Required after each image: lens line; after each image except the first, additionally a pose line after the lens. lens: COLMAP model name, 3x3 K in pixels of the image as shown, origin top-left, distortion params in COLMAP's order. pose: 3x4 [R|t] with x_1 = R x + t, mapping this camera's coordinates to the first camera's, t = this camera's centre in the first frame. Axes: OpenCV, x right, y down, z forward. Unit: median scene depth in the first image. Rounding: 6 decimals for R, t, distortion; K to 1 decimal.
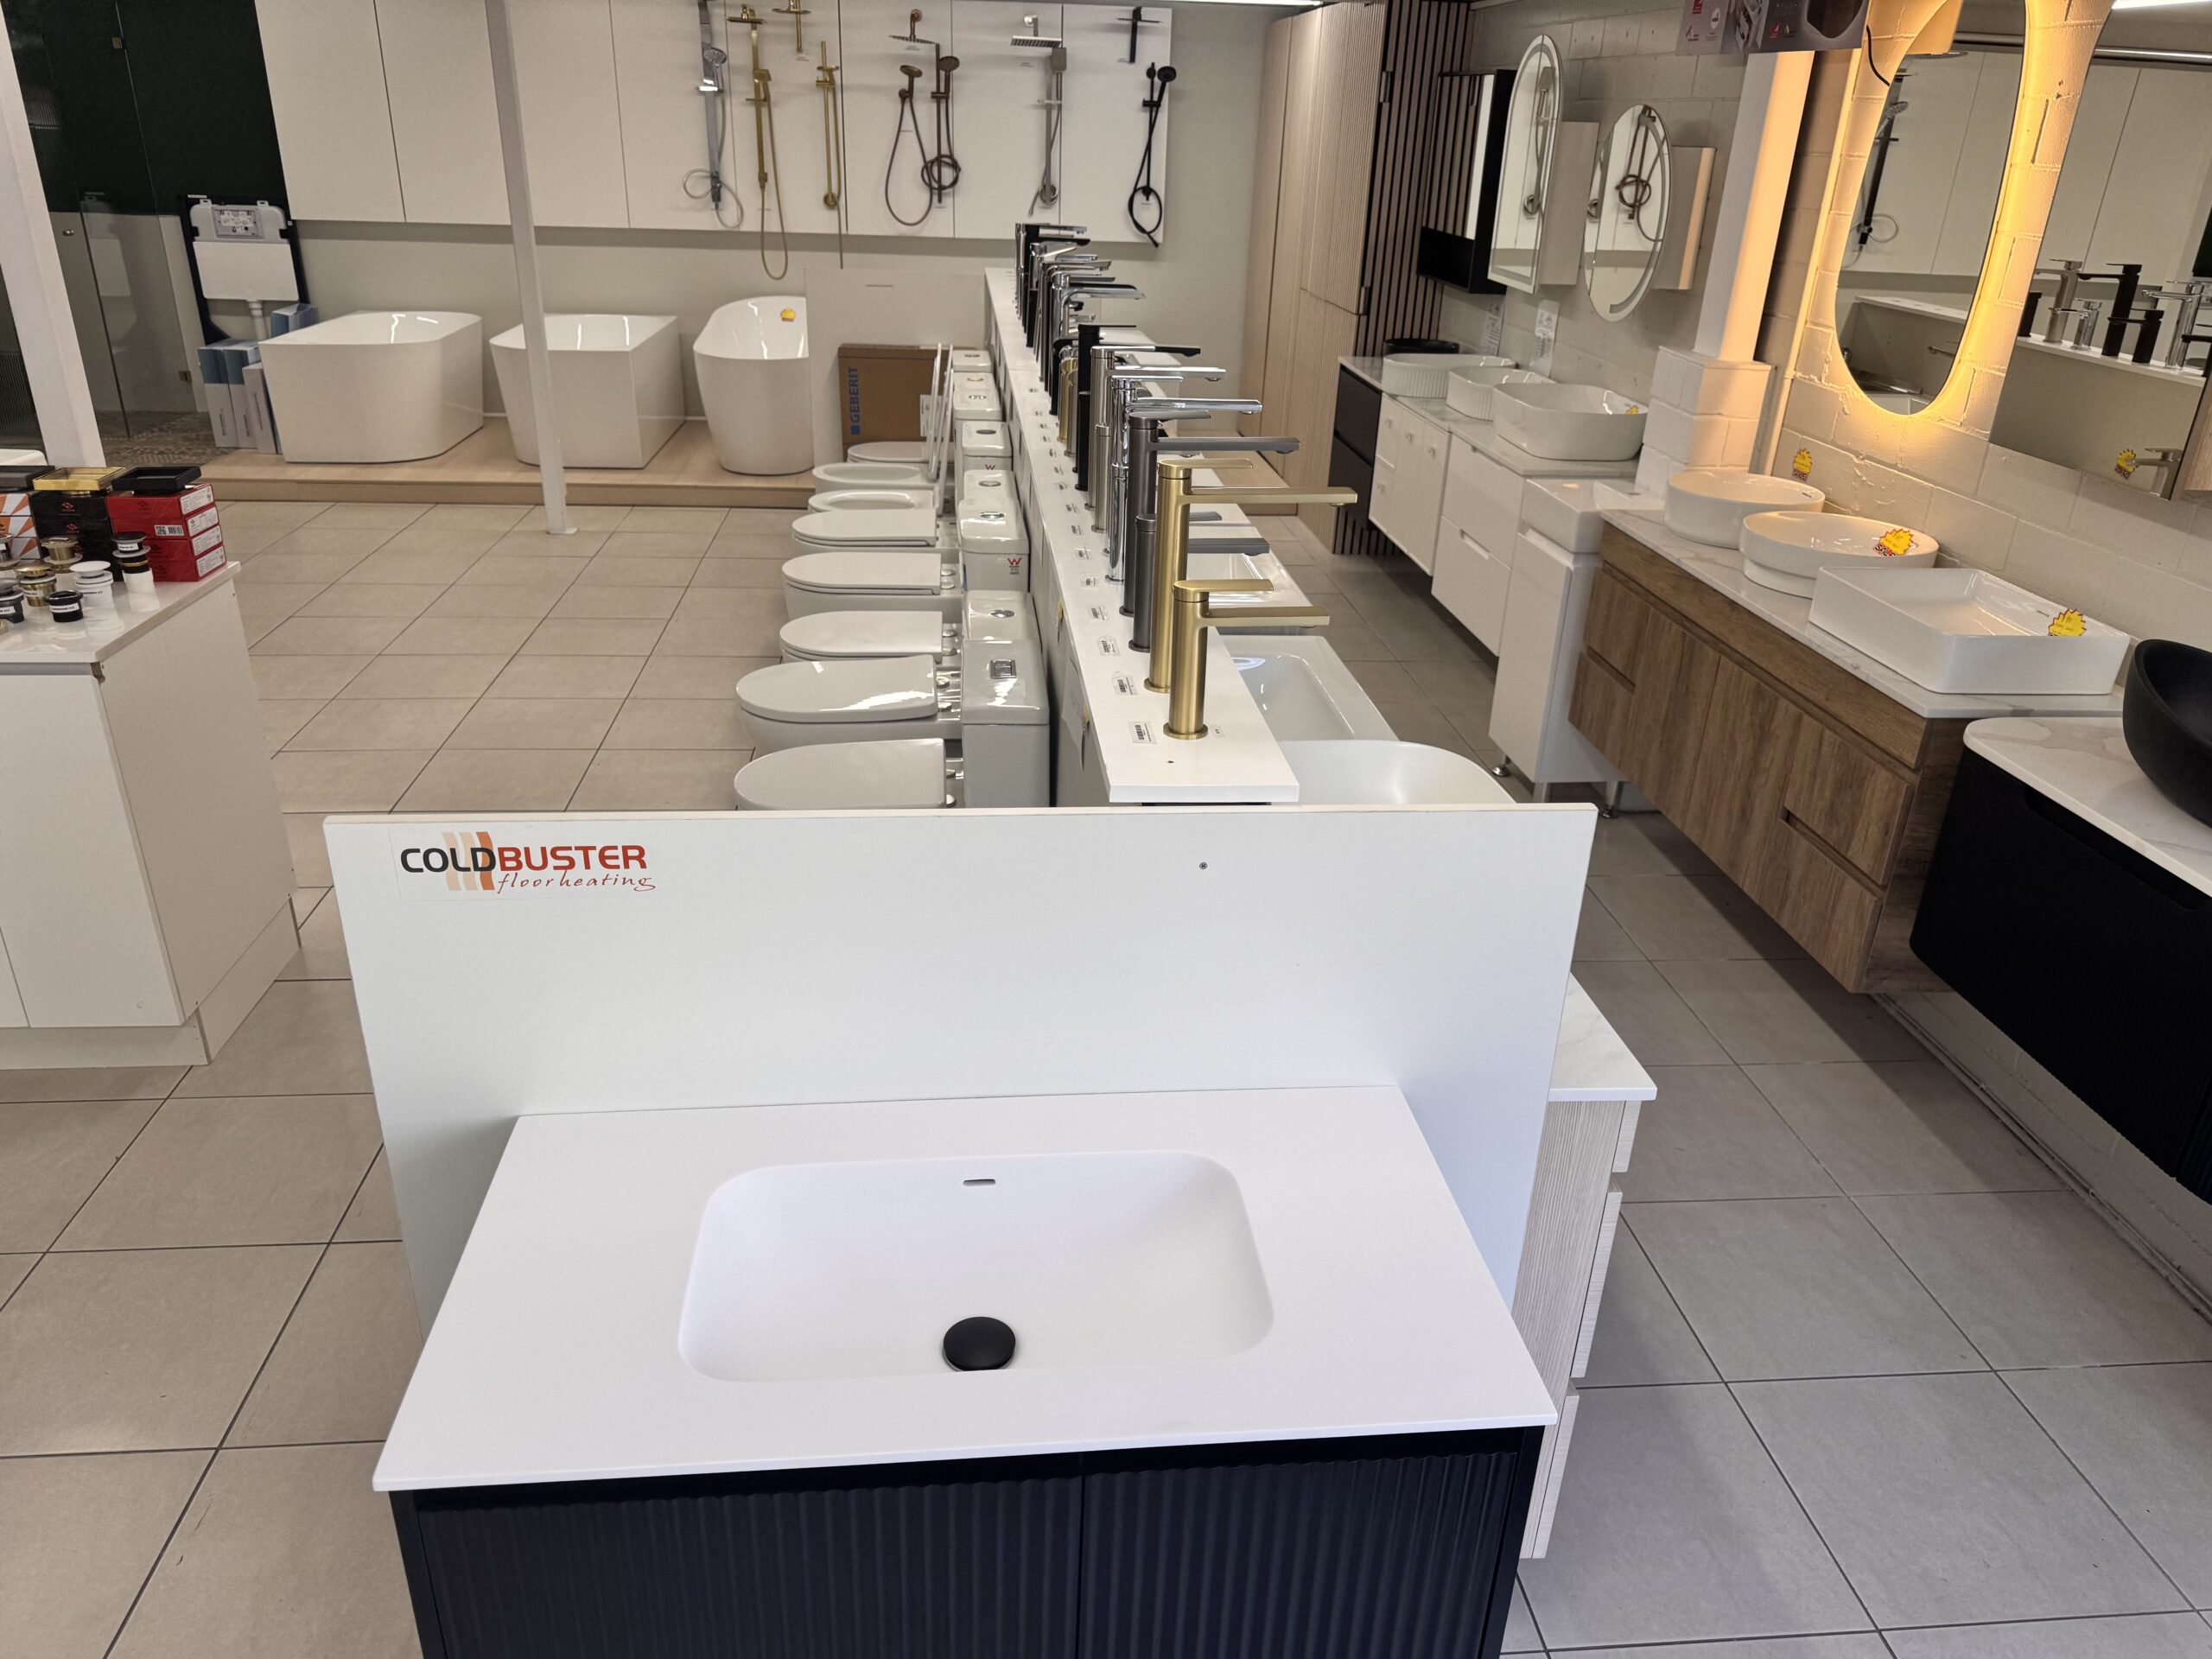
lens RADIAL K [[1554.2, 0, 1095.8], [0, 1554.2, 874.5], [0, 0, 1]] dist [-0.018894, -0.002195]
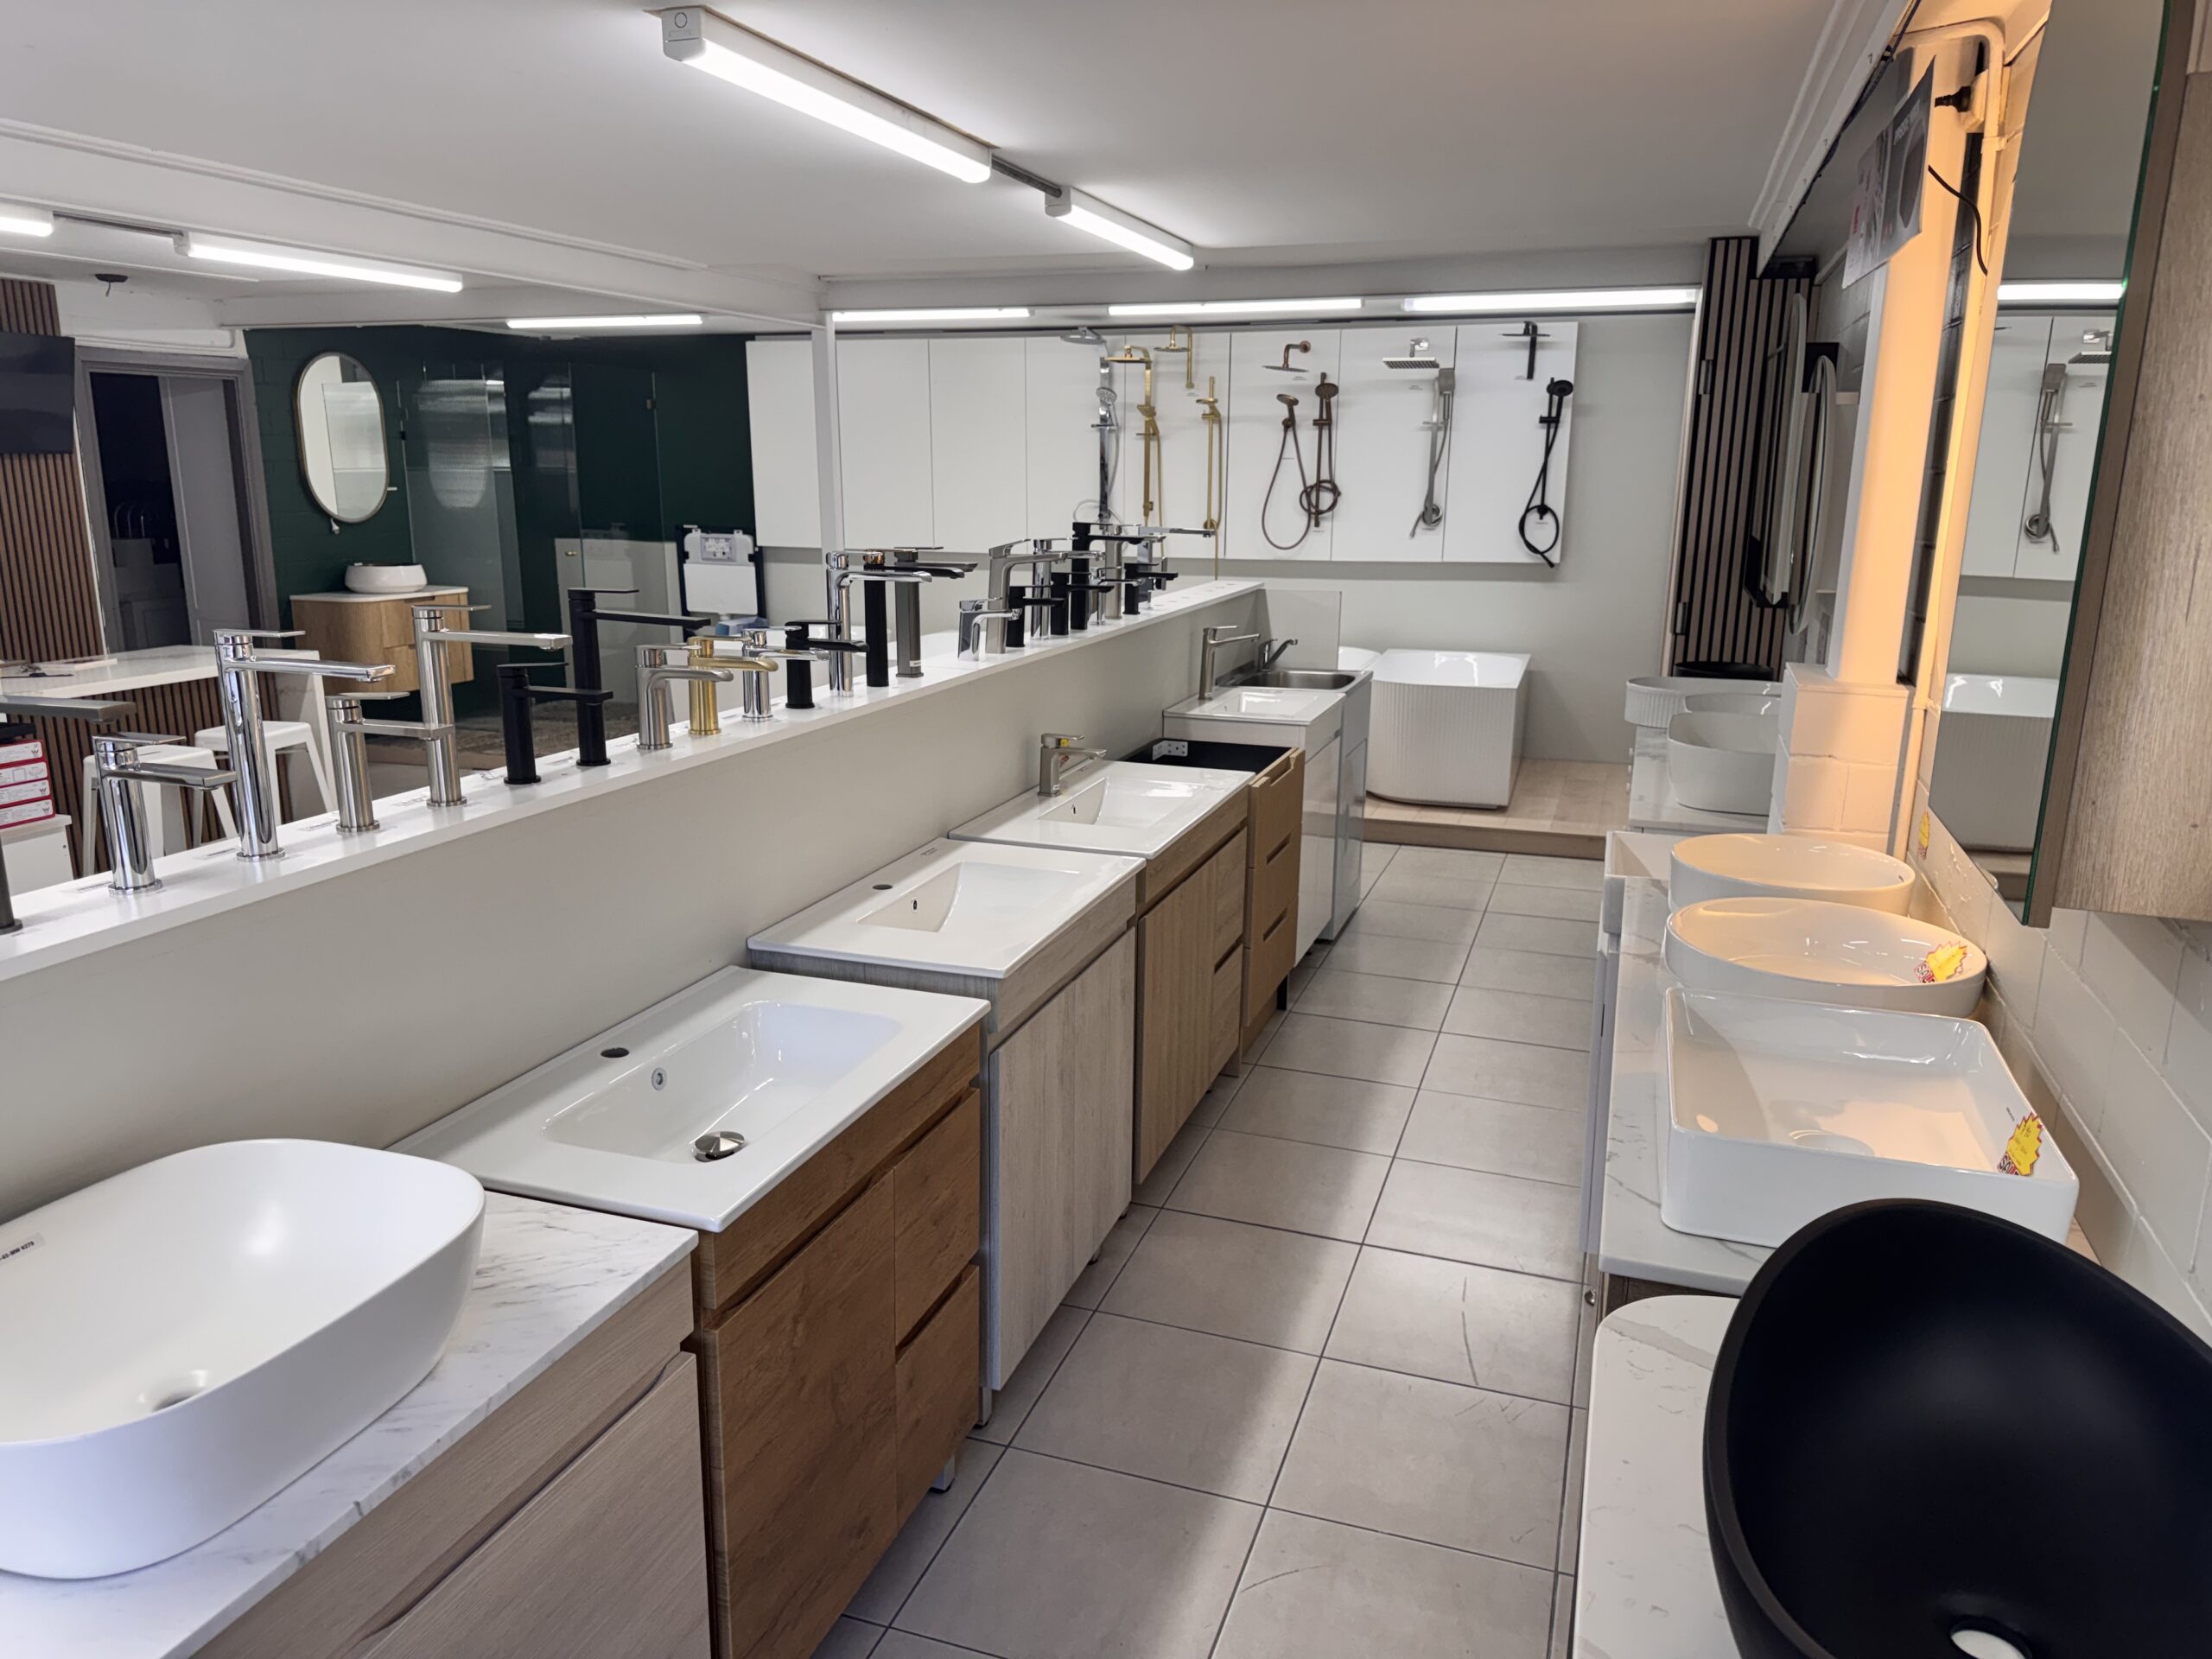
lens RADIAL K [[1555.5, 0, 1101.1], [0, 1555.5, 834.2], [0, 0, 1]] dist [0.115041, -0.205315]
pose [[0.909714, 0.064303, -0.410227, 0.194368], [-0.155709, 0.968673, -0.193459, -0.036124], [0.384936, 0.239868, 0.891228, 0.120286]]
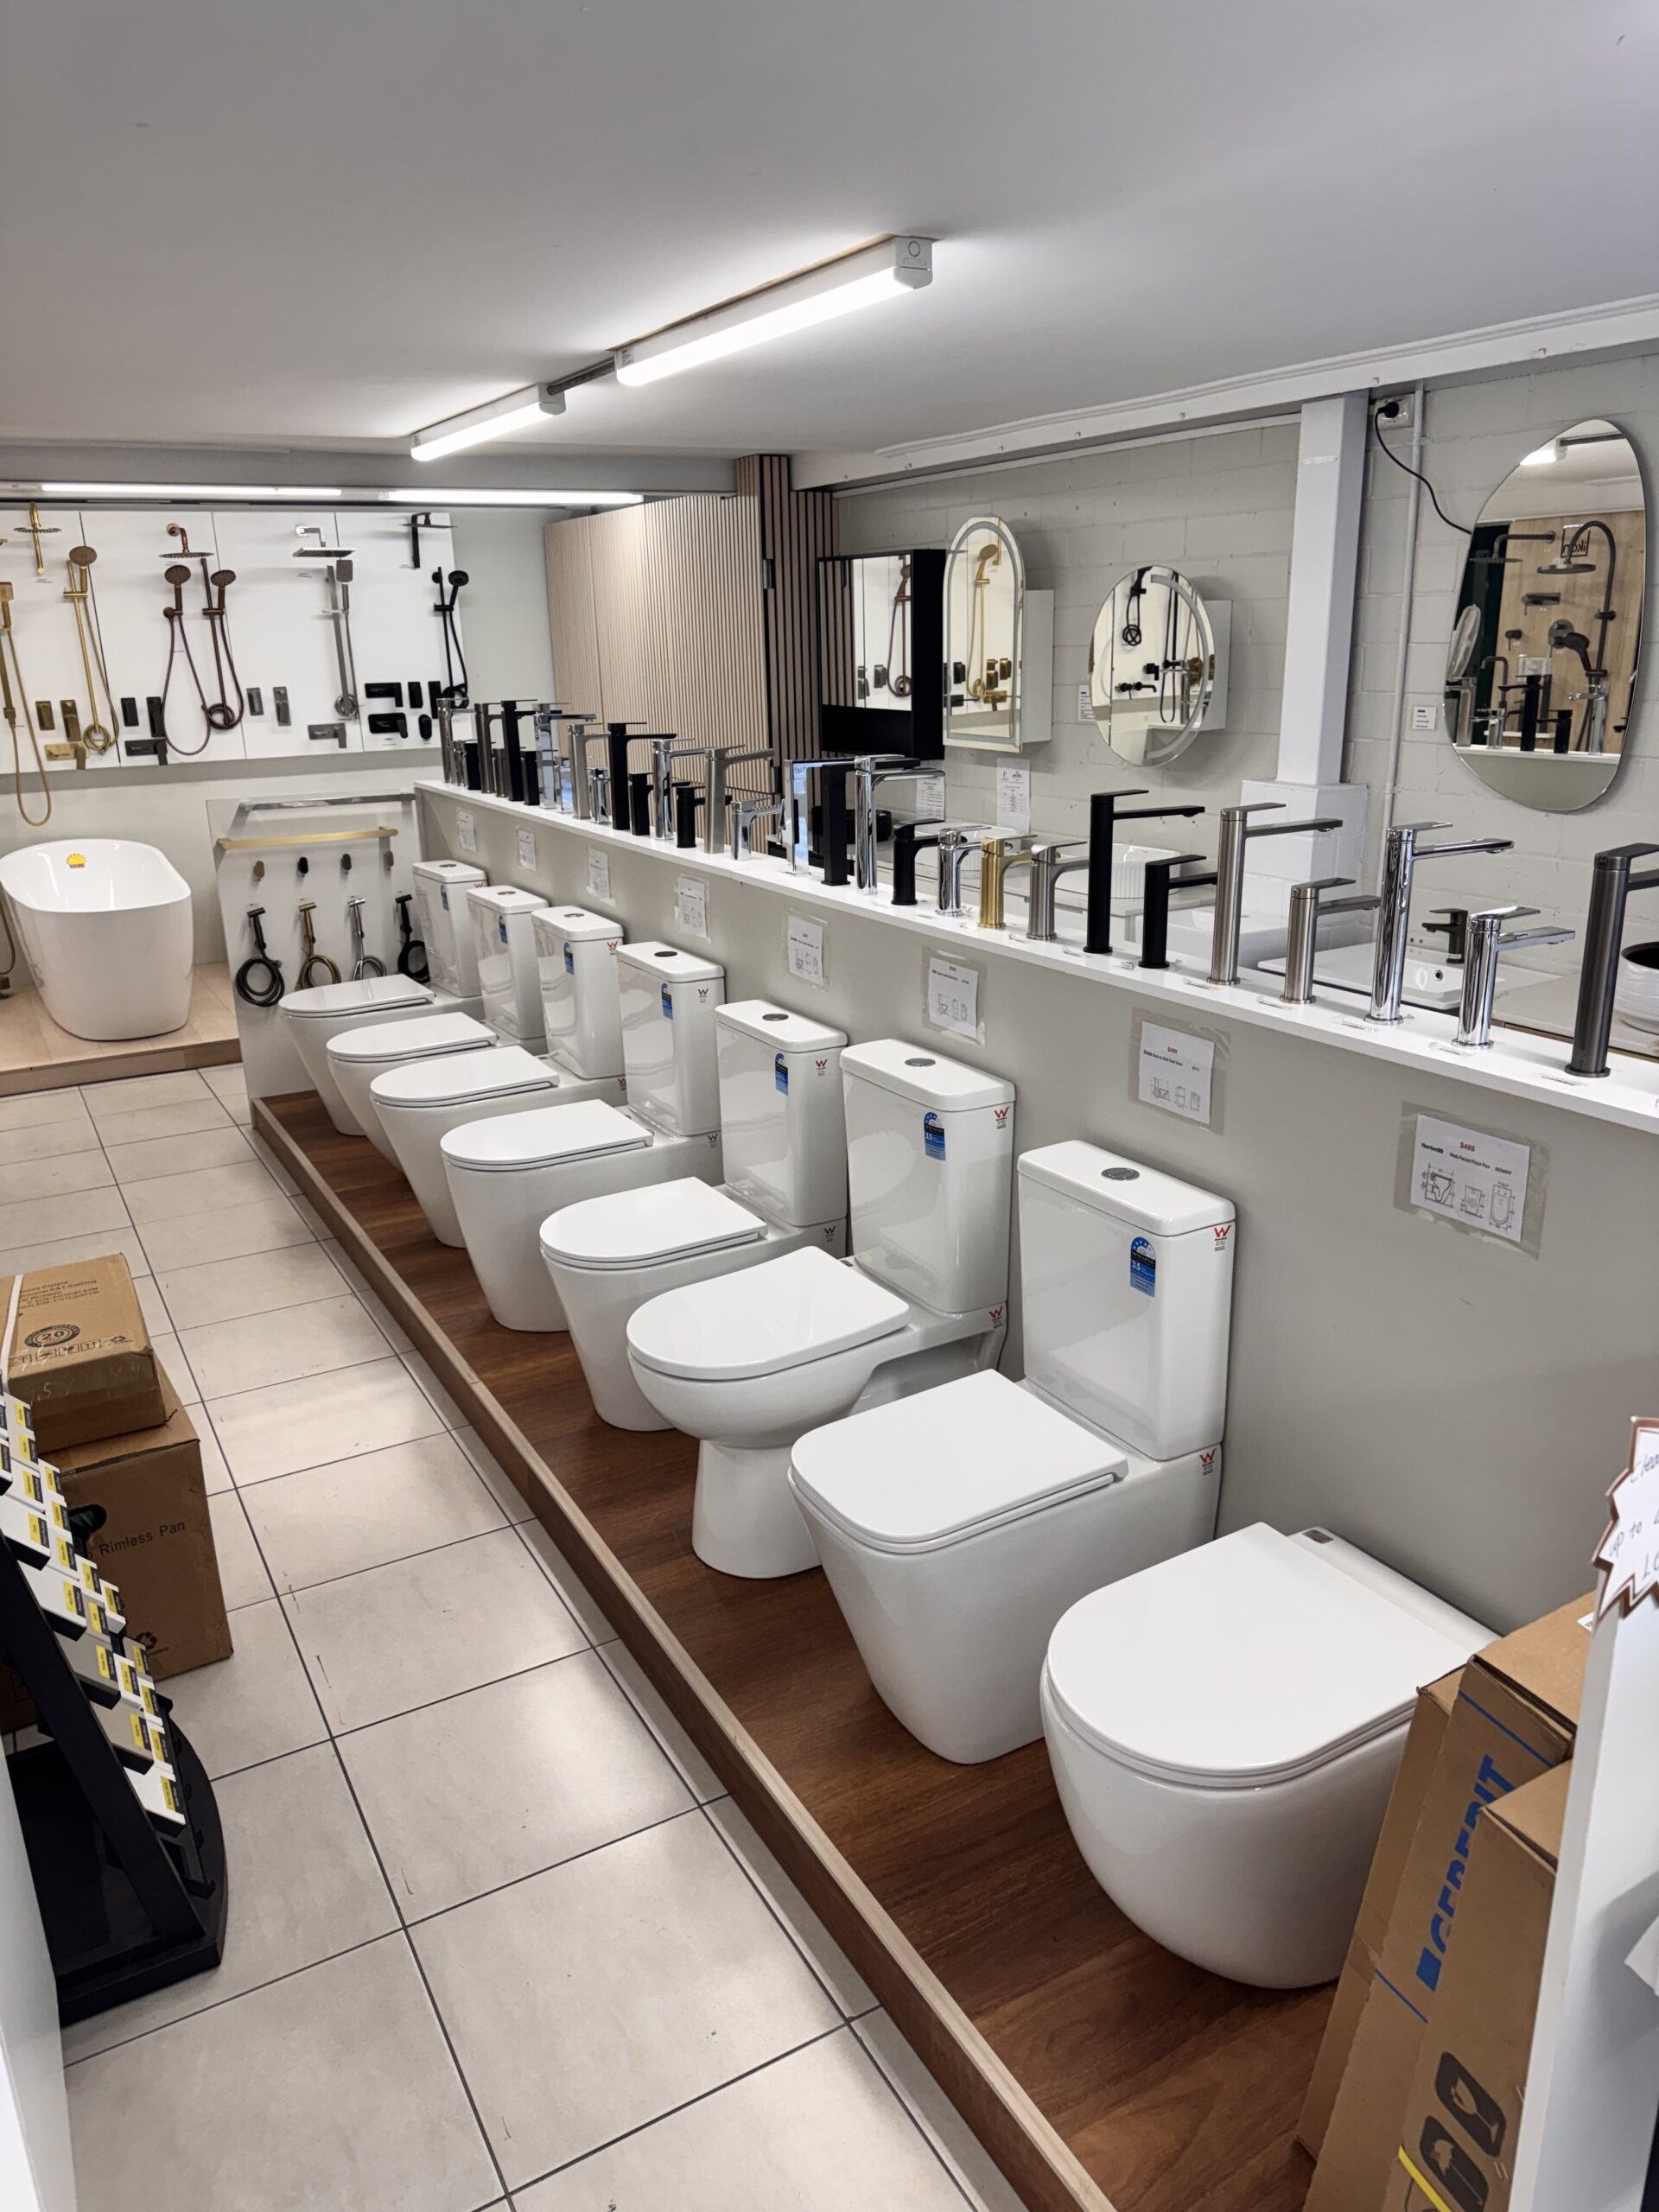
lens RADIAL K [[1561.6, 0, 823.6], [0, 1561.6, 1116.9], [0, 0, 1]] dist [0.062857, -0.094731]
pose [[0.912628, -0.177643, 0.368176, -0.165581], [0.229883, 0.967764, -0.102888, -0.035539], [-0.338030, 0.178536, 0.924046, 0.068795]]
